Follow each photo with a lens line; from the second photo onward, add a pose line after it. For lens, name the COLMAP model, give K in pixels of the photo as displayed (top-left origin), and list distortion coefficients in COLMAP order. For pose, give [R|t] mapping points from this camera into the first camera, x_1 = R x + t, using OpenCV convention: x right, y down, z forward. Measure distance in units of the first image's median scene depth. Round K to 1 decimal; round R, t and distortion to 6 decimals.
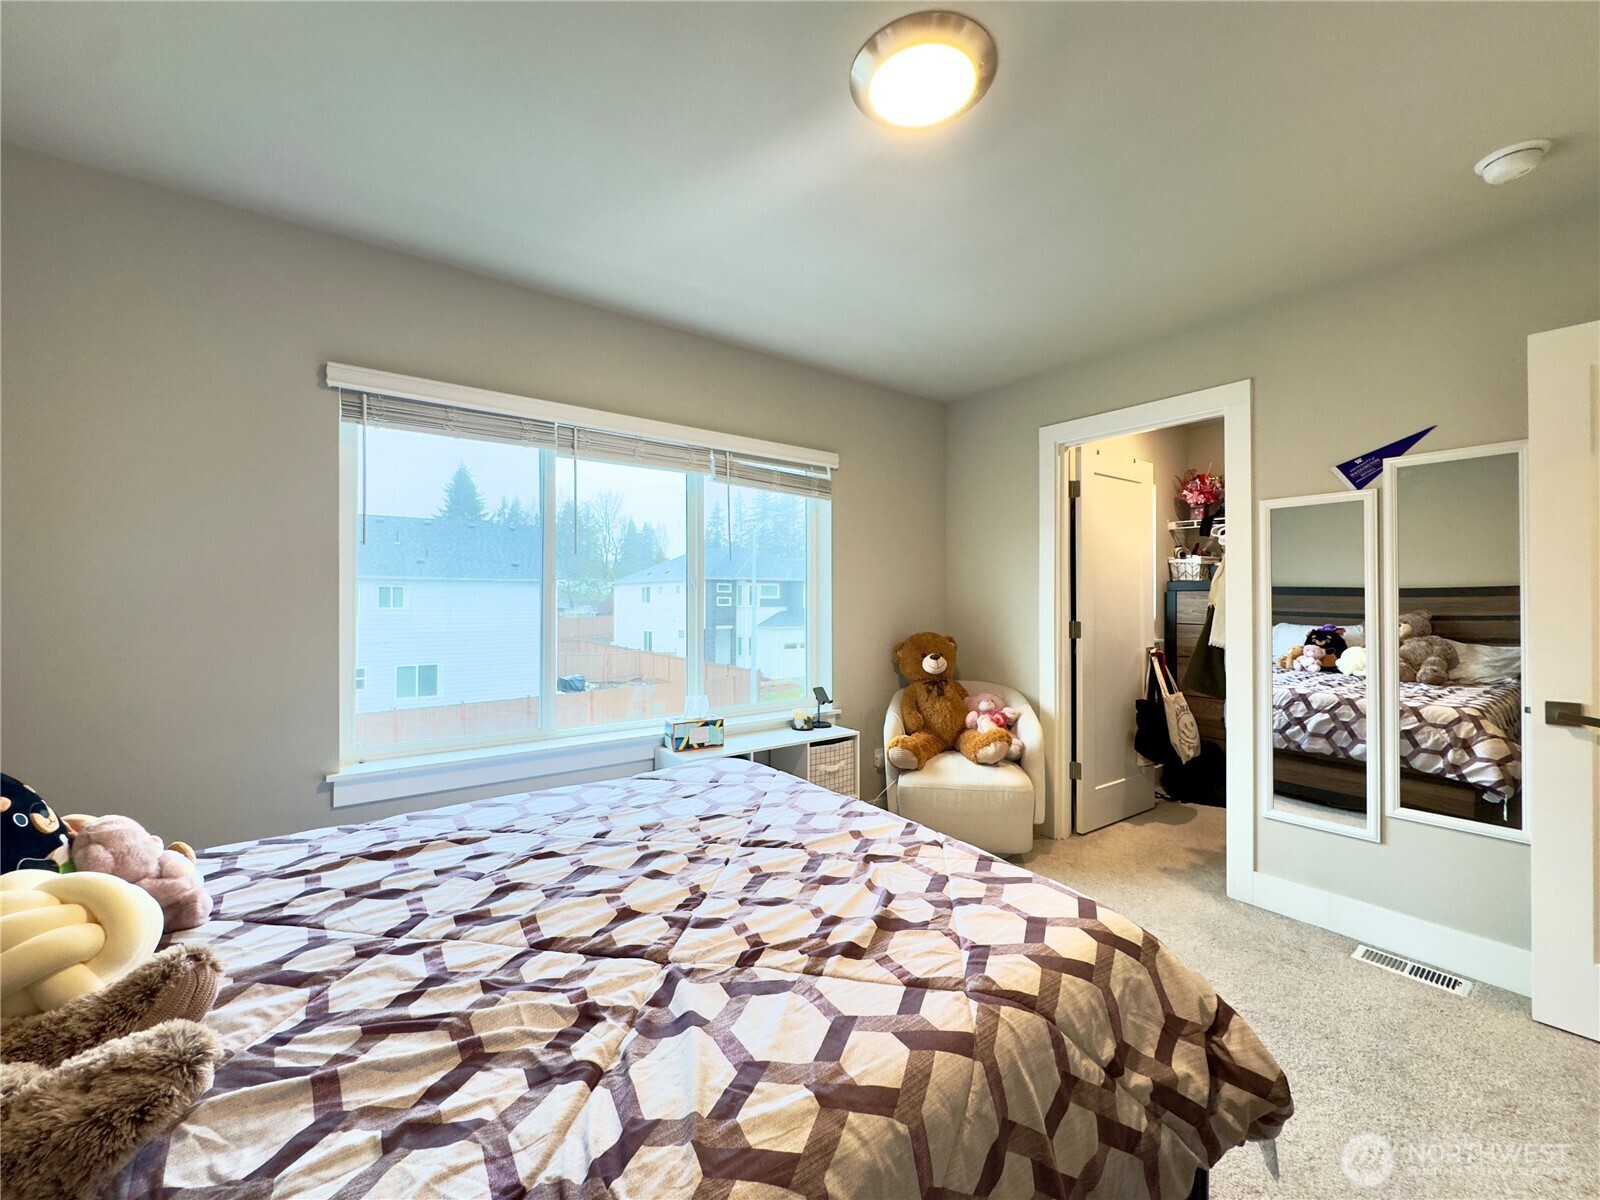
lens RADIAL K [[637.4, 0, 797.5], [0, 637.4, 596.8], [0, 0, 1]] dist [-0.000622, -0.000594]
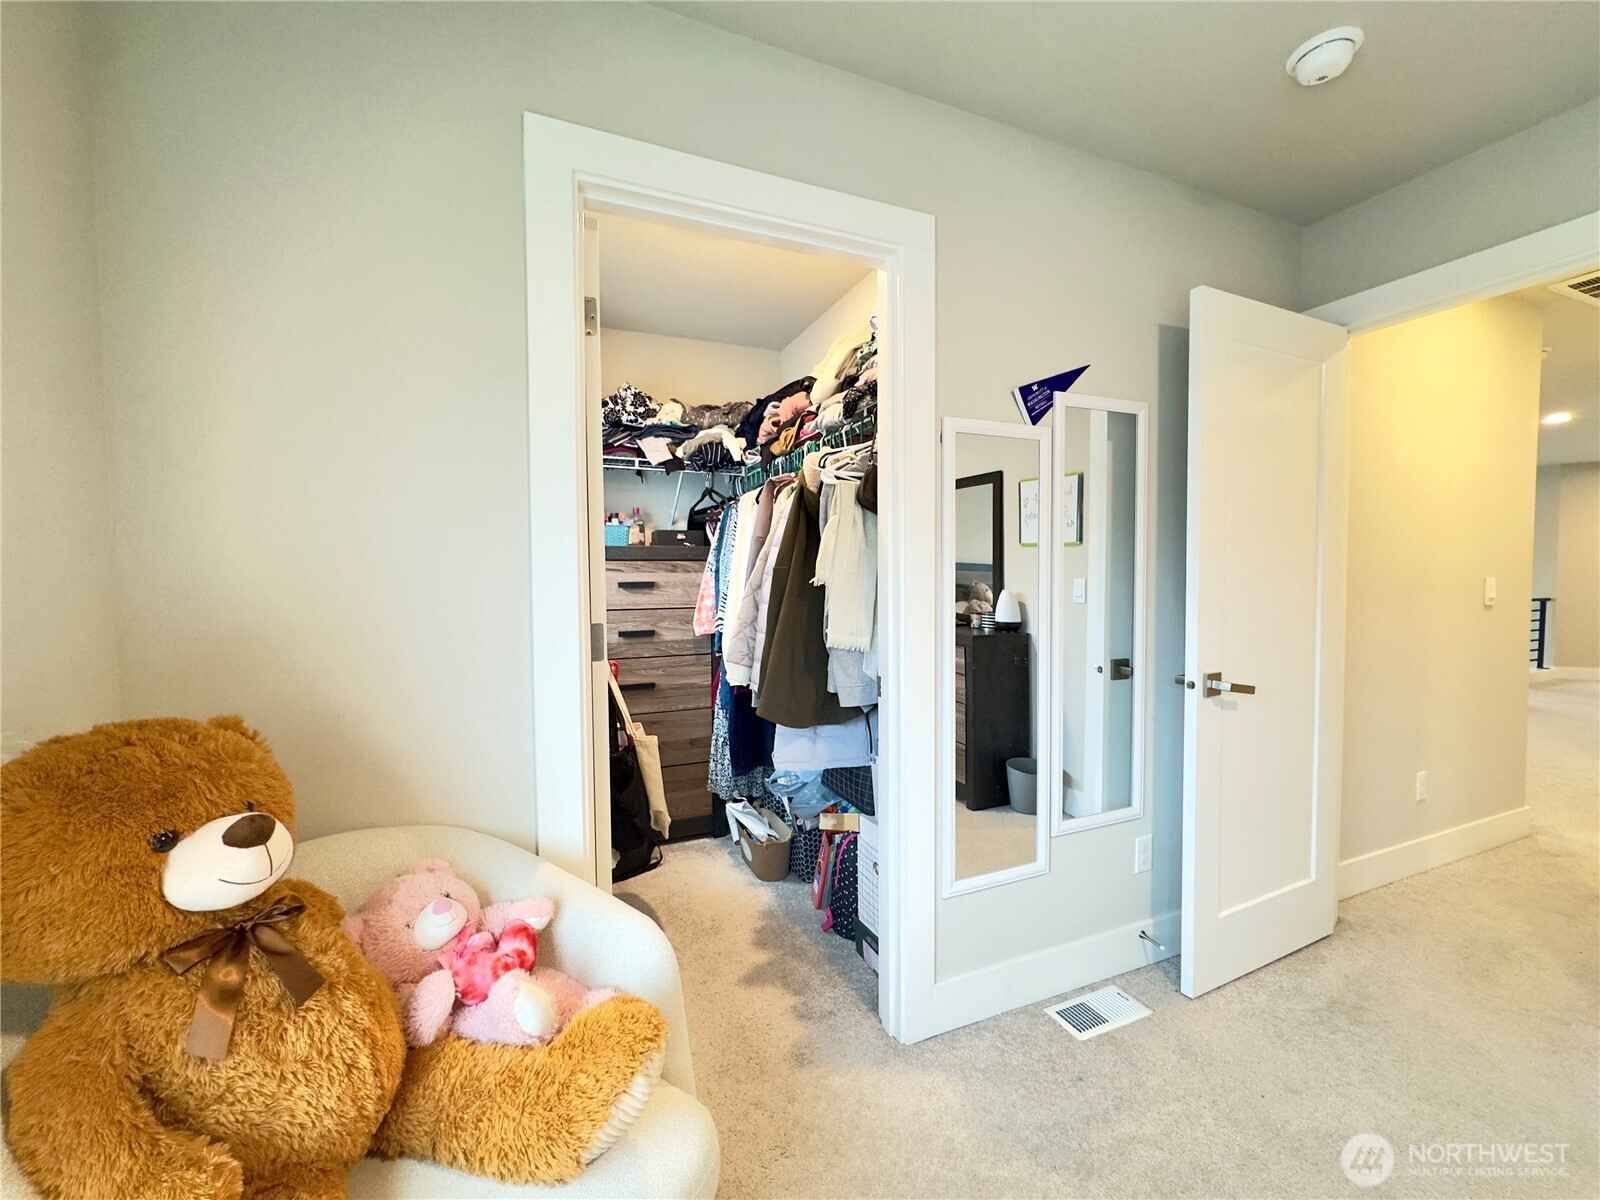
lens RADIAL K [[637.4, 0, 797.5], [0, 637.4, 596.8], [0, 0, 1]] dist [-0.000622, -0.000594]
pose [[0.233956, -0.039732, 0.971435, 0.067366], [0.001055, 0.999174, 0.040613, 0.005258], [-0.972247, -0.008476, 0.233805, 1.096307]]
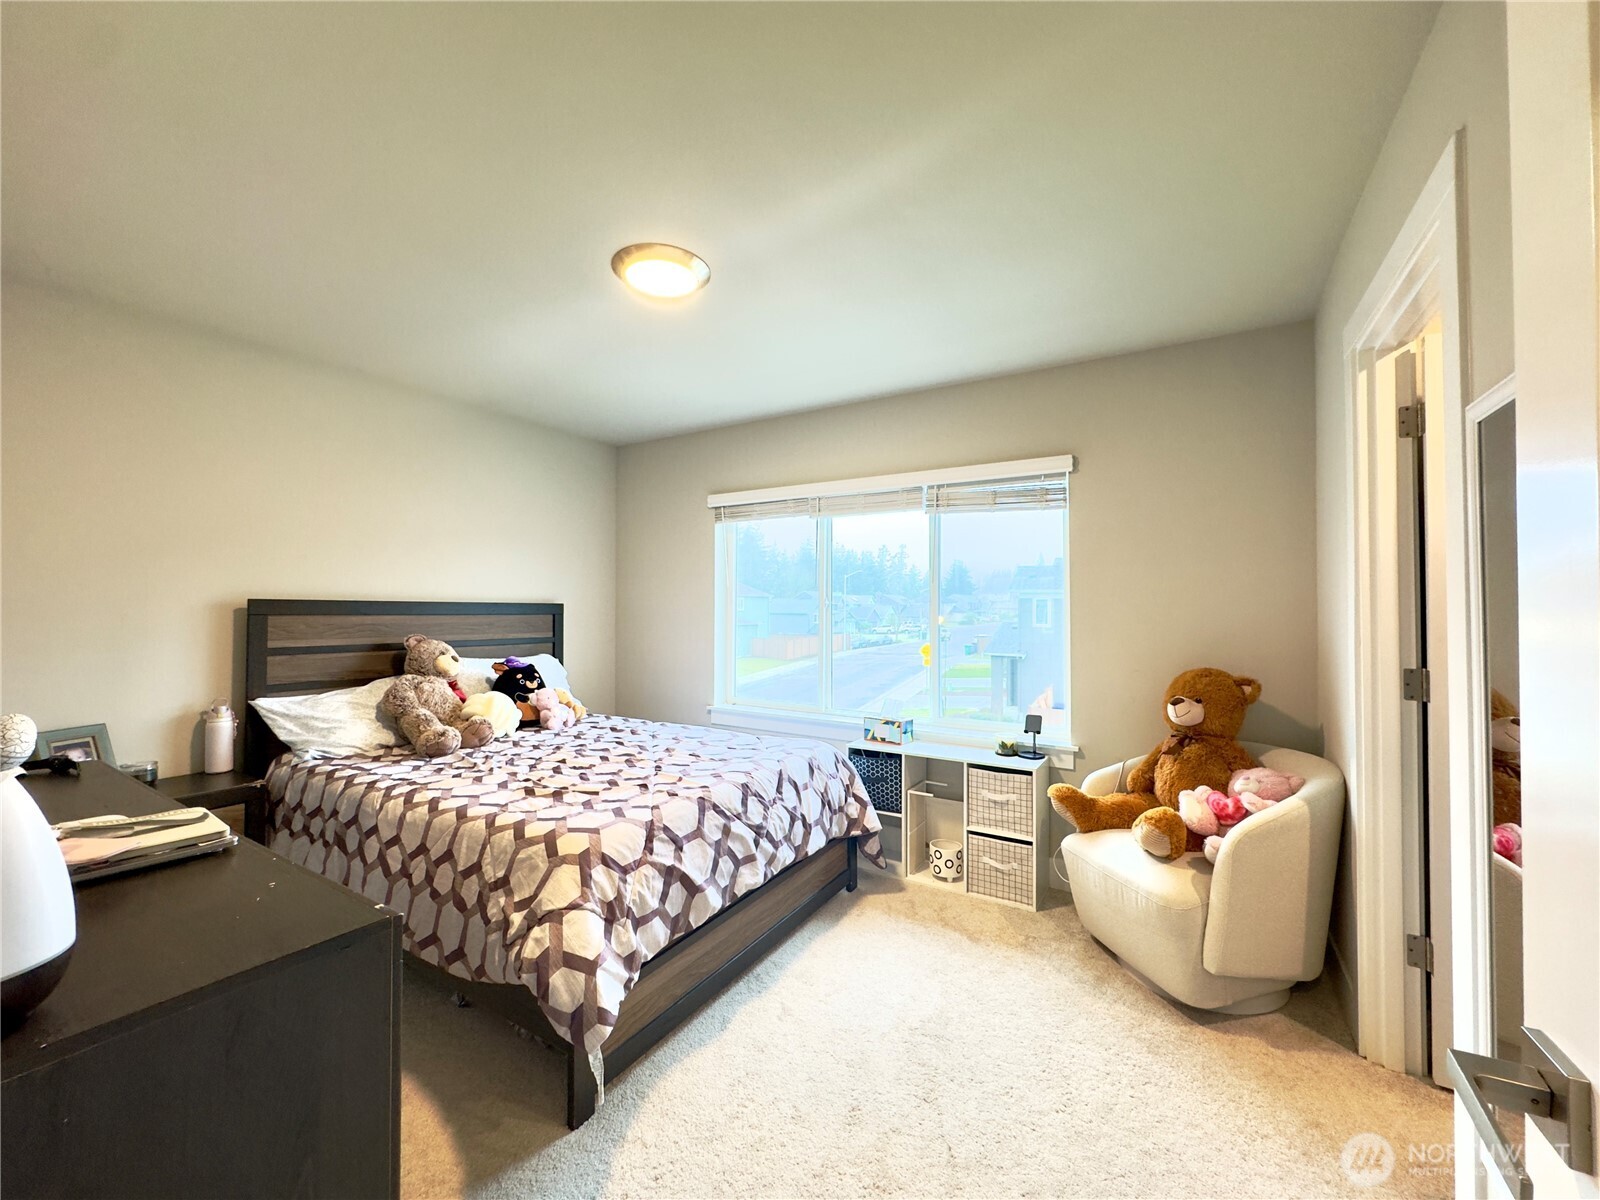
lens RADIAL K [[637.4, 0, 797.5], [0, 637.4, 596.8], [0, 0, 1]] dist [-0.000622, -0.000594]
pose [[0.369632, -0.014778, -0.929061, 1.062010], [0.000922, 0.999879, -0.015537, -0.021077], [0.929178, 0.004887, 0.369601, 0.471167]]
